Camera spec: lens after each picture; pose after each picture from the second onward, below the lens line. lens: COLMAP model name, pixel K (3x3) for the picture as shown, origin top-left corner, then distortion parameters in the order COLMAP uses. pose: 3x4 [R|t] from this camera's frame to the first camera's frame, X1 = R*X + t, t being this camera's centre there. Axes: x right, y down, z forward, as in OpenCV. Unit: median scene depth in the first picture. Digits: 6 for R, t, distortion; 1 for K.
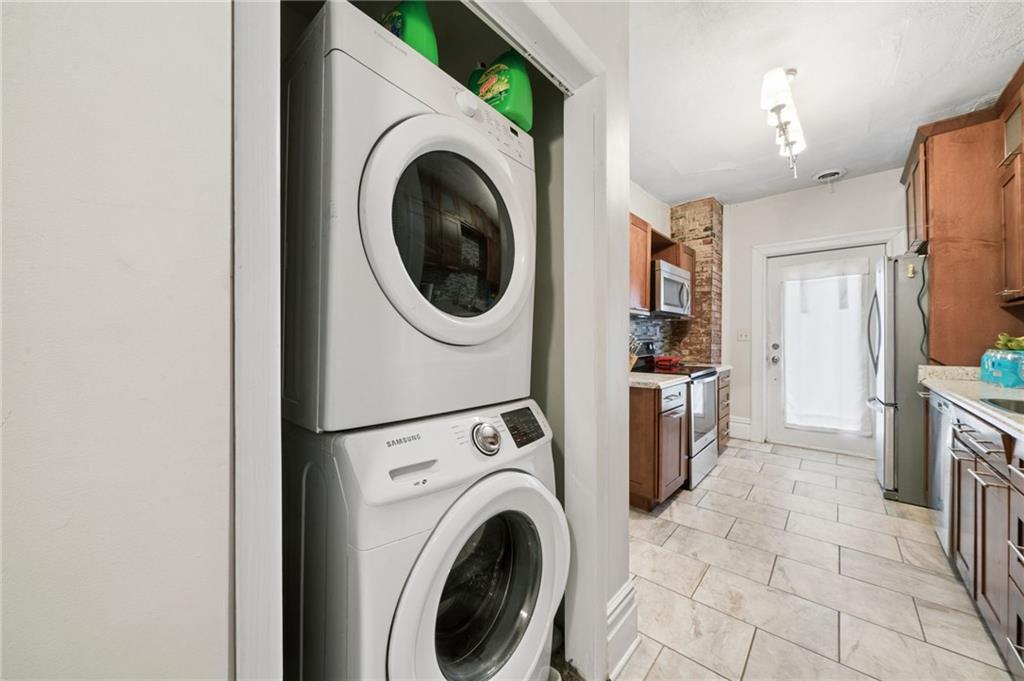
lens RADIAL K [[358.5, 0, 509.0], [0, 358.5, 339.6], [0, 0, 1]] dist [-0.000856, -0.000081]
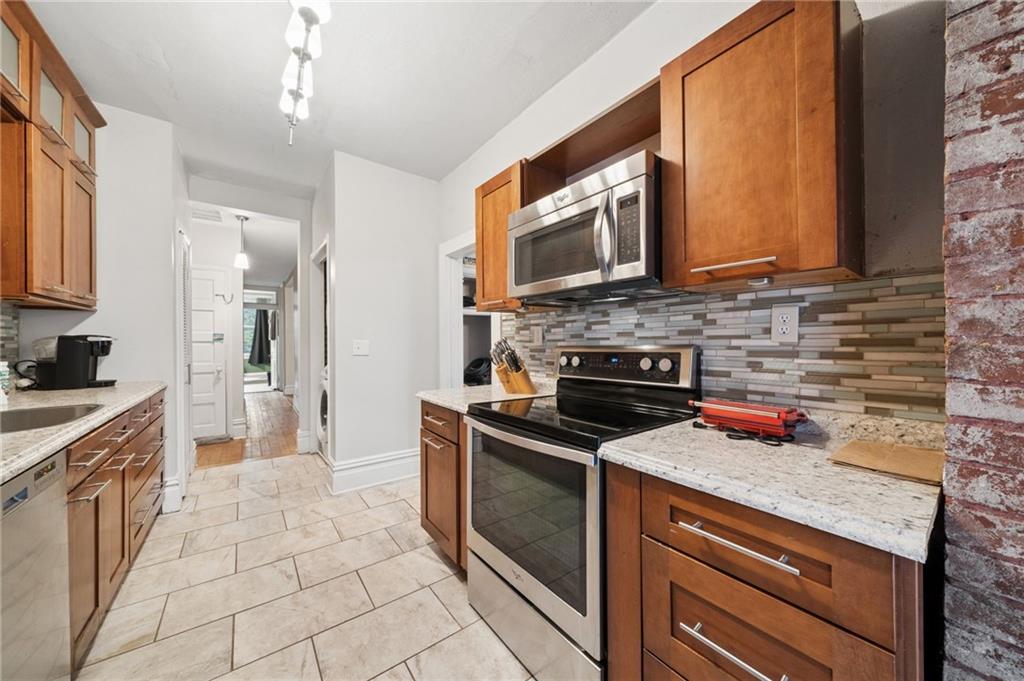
lens RADIAL K [[358.5, 0, 509.0], [0, 358.5, 339.6], [0, 0, 1]] dist [-0.000856, -0.000081]
pose [[-0.185085, -0.025898, -0.982381, 0.712966], [-0.023104, 0.999491, -0.021996, 0.005370], [0.982451, 0.018626, -0.185589, 0.771386]]
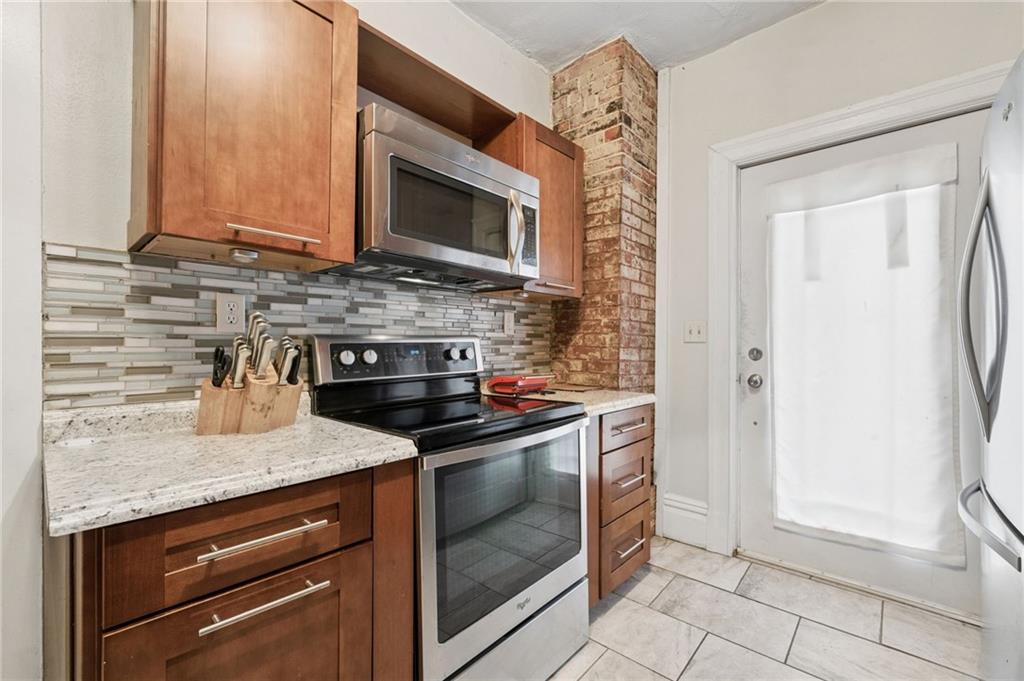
lens RADIAL K [[436.2, 0, 501.4], [0, 436.2, 346.2], [0, 0, 1]] dist [-0.000547, 0.000129]
pose [[0.999997, 0.002411, -0.001068, 0.408366], [-0.002414, 0.999993, -0.002857, 0.011146], [0.001061, 0.002859, 0.999995, 0.423735]]
